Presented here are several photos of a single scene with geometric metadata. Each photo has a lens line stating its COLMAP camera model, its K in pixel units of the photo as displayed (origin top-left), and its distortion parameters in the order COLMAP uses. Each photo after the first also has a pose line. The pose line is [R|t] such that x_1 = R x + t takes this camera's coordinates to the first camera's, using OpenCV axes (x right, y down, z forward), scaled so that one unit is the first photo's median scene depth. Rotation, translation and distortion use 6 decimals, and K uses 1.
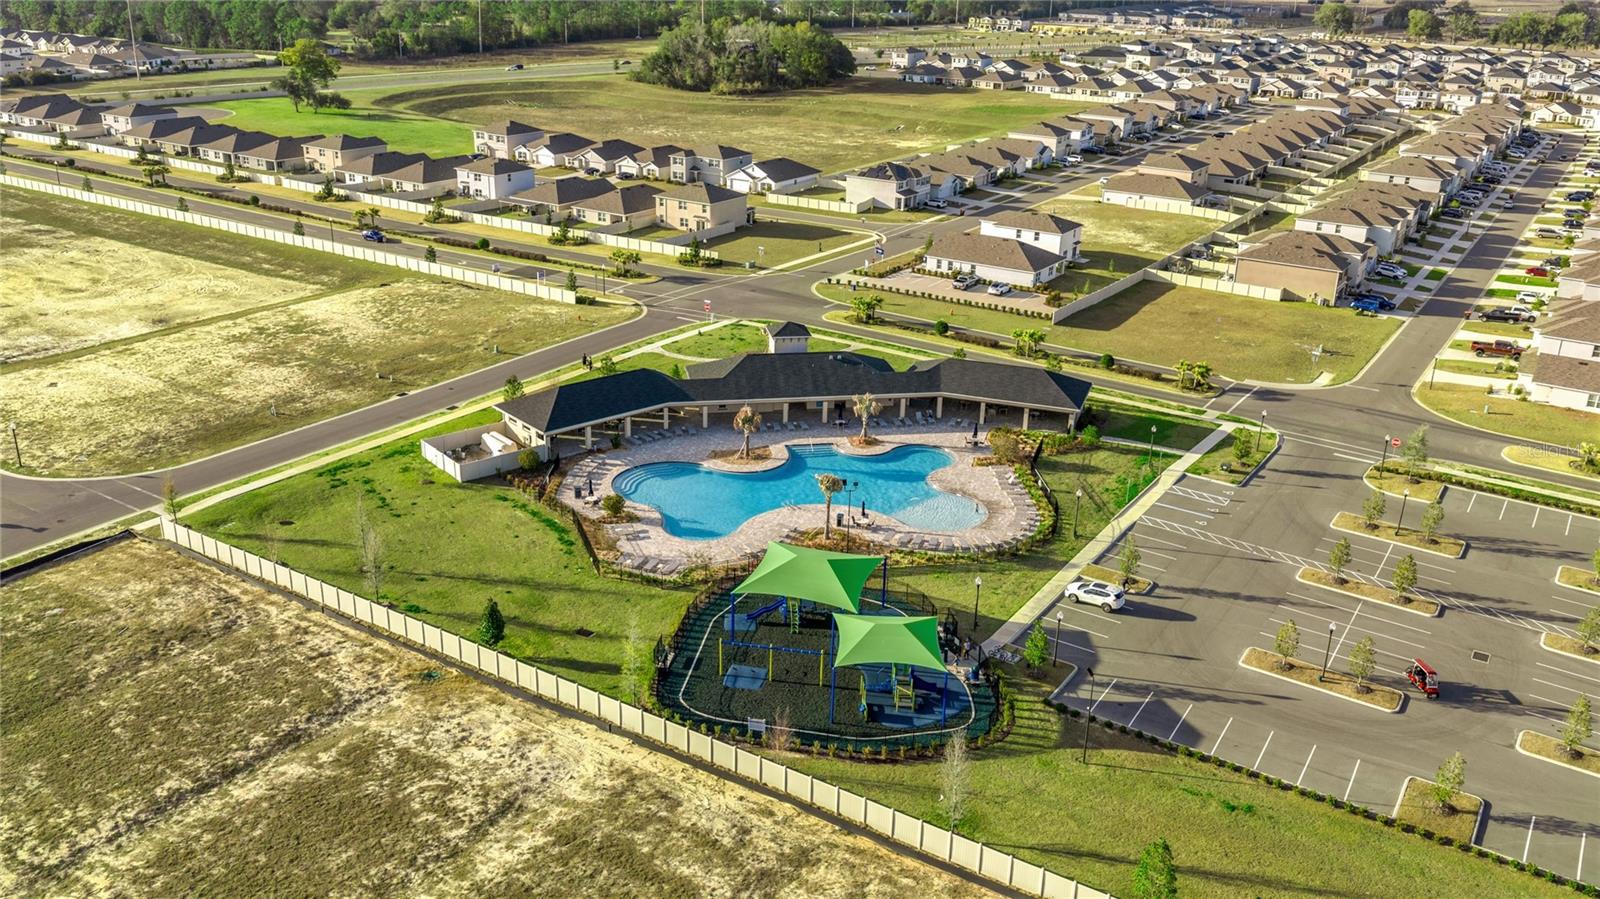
lens RADIAL K [[1291.8, 0, 775.0], [0, 1291.8, 449.7], [0, 0, 1]] dist [0.030921, -0.063905]
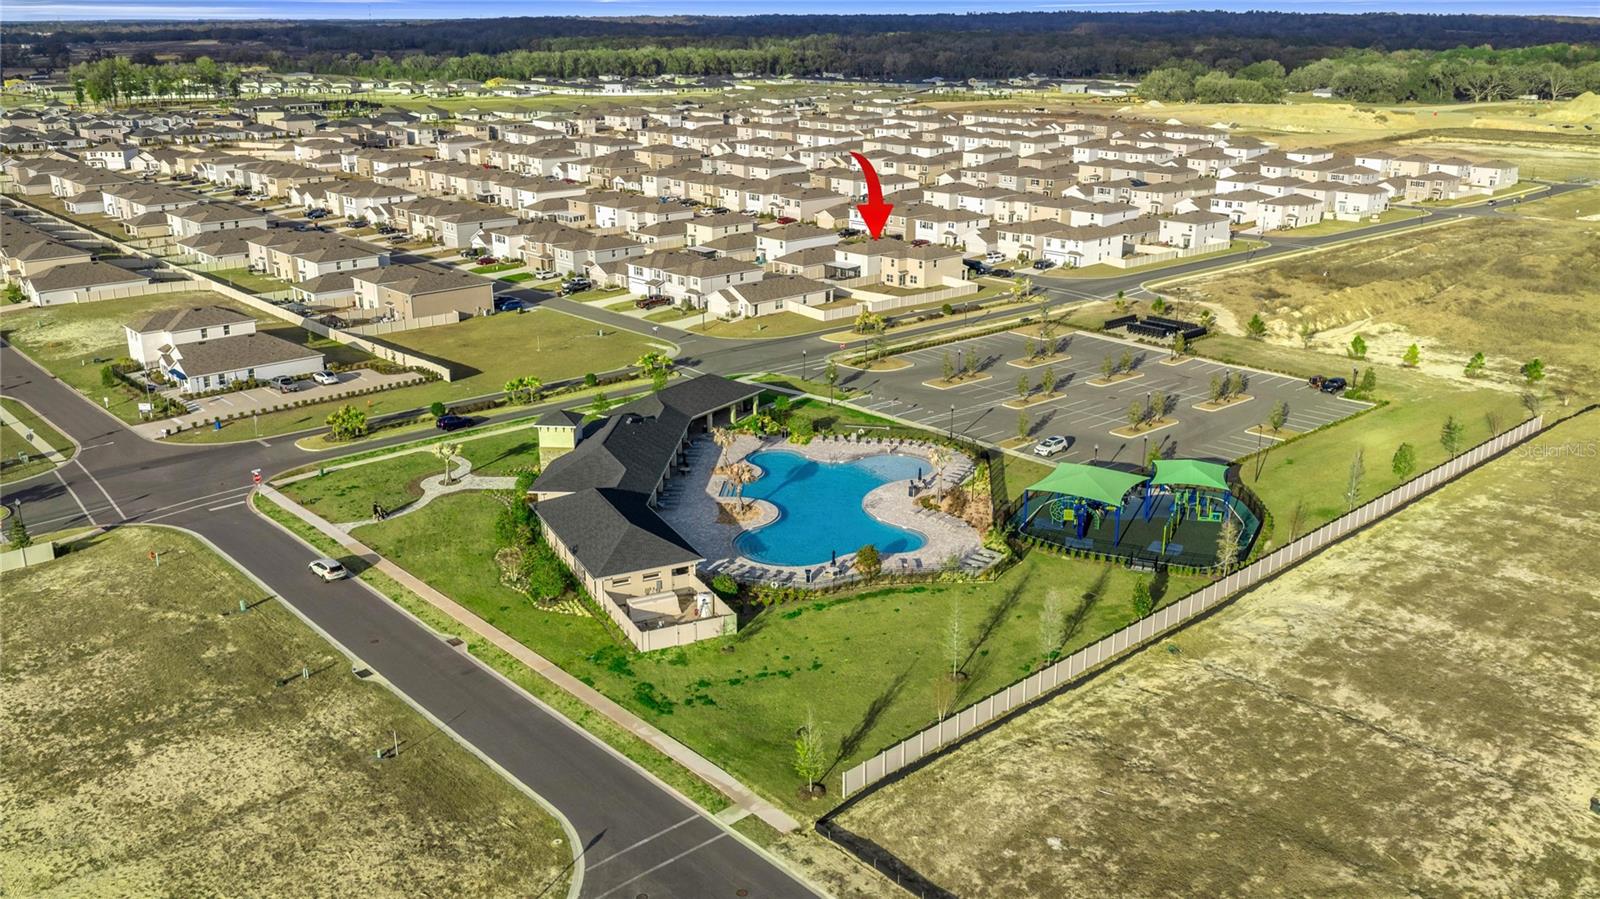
lens RADIAL K [[1362.4, 0, 811.3], [0, 1362.4, 443.4], [0, 0, 1]] dist [0.029969, -0.078740]
pose [[0.241222, -0.313984, 0.918273, -0.969810], [0.362272, 0.906949, 0.214947, -0.251535], [-0.900317, 0.280815, 0.332523, 0.593469]]
